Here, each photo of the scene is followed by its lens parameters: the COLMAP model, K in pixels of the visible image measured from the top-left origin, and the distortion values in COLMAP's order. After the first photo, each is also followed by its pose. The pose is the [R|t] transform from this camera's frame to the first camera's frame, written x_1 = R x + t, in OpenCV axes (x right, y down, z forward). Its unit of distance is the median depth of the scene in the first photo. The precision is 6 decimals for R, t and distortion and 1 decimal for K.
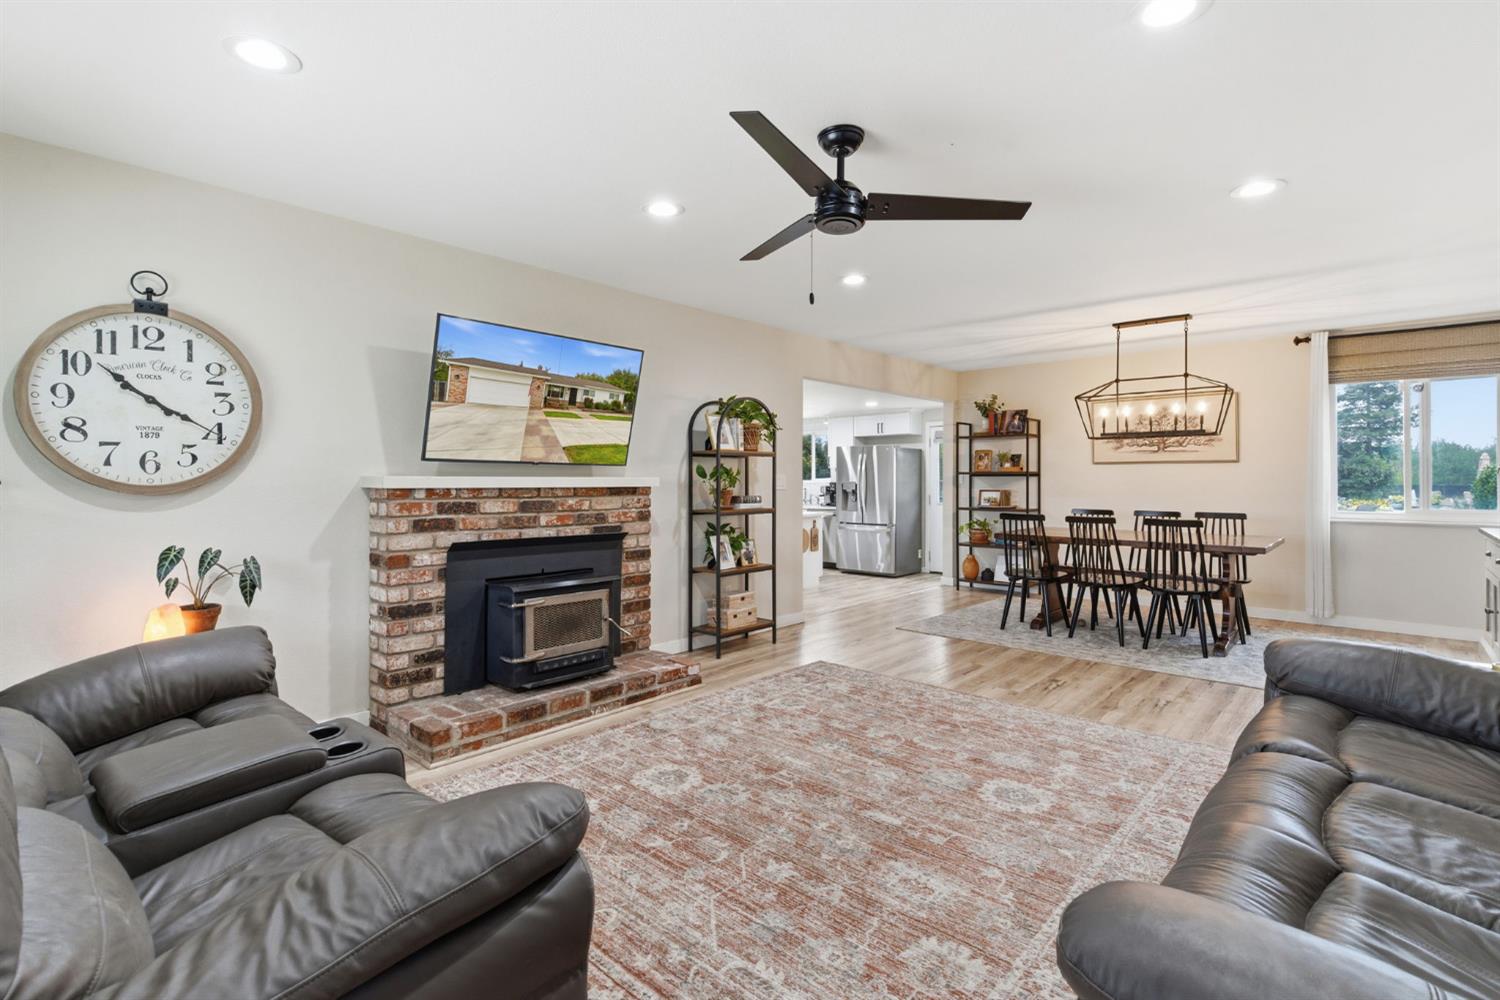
lens RADIAL K [[702.4, 0, 748.6], [0, 702.4, 476.7], [0, 0, 1]] dist [0.003397, -0.001717]
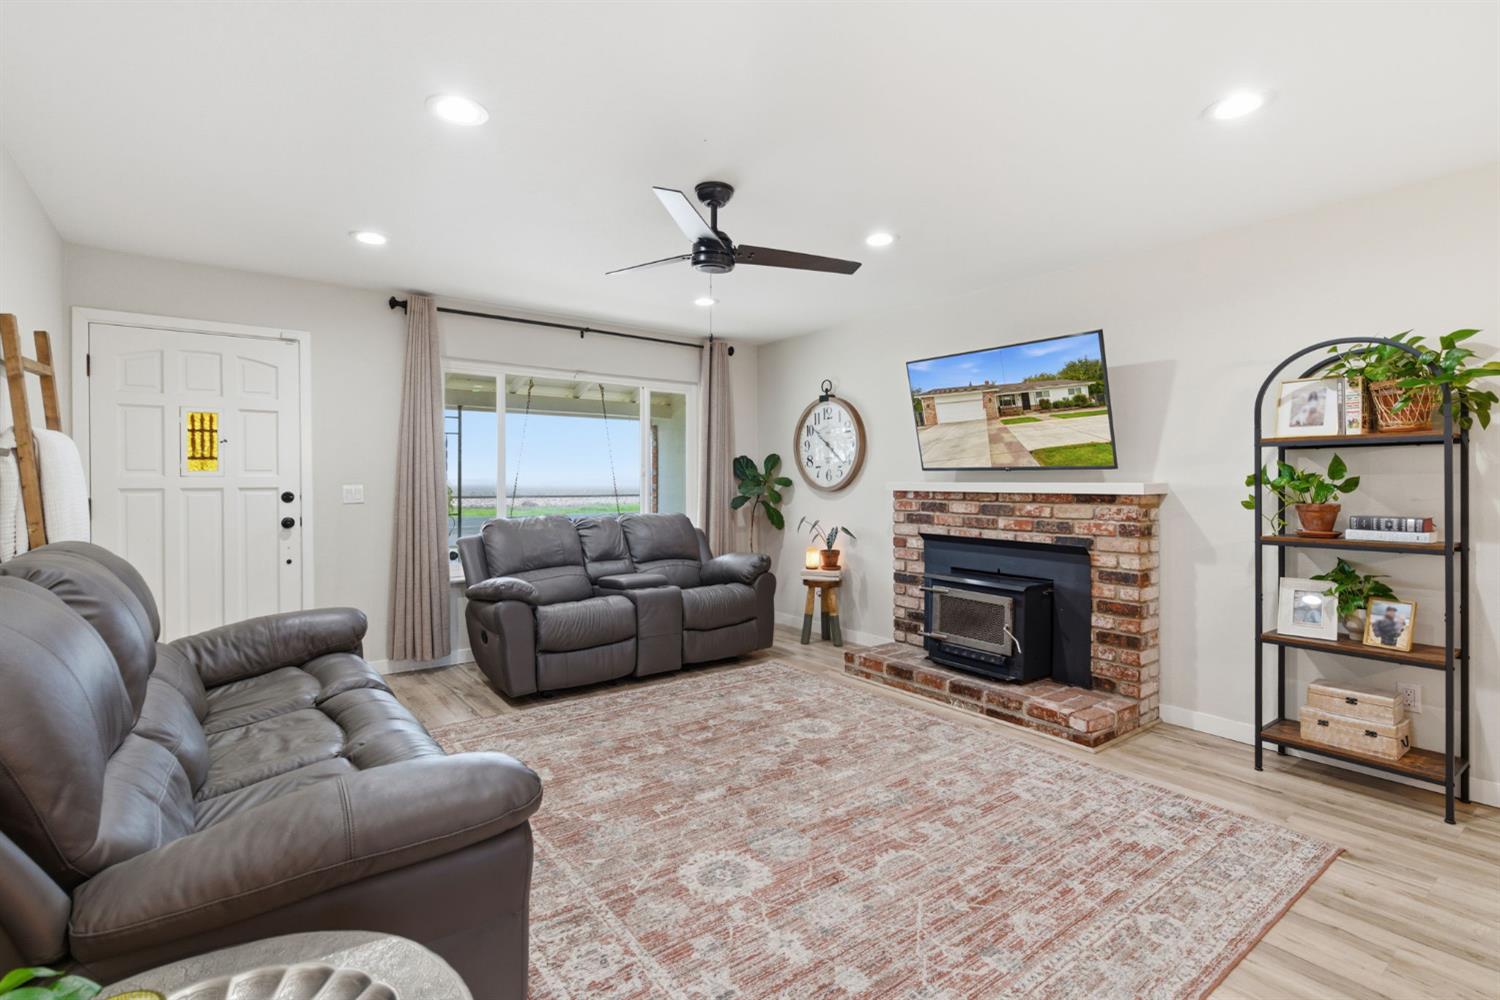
lens RADIAL K [[702.4, 0, 748.6], [0, 702.4, 476.7], [0, 0, 1]] dist [0.003397, -0.001717]
pose [[-0.185301, -0.009672, -0.982634, 0.794772], [0.000935, 0.999949, -0.010019, 0.001809], [0.982681, -0.002775, -0.185283, 0.796940]]
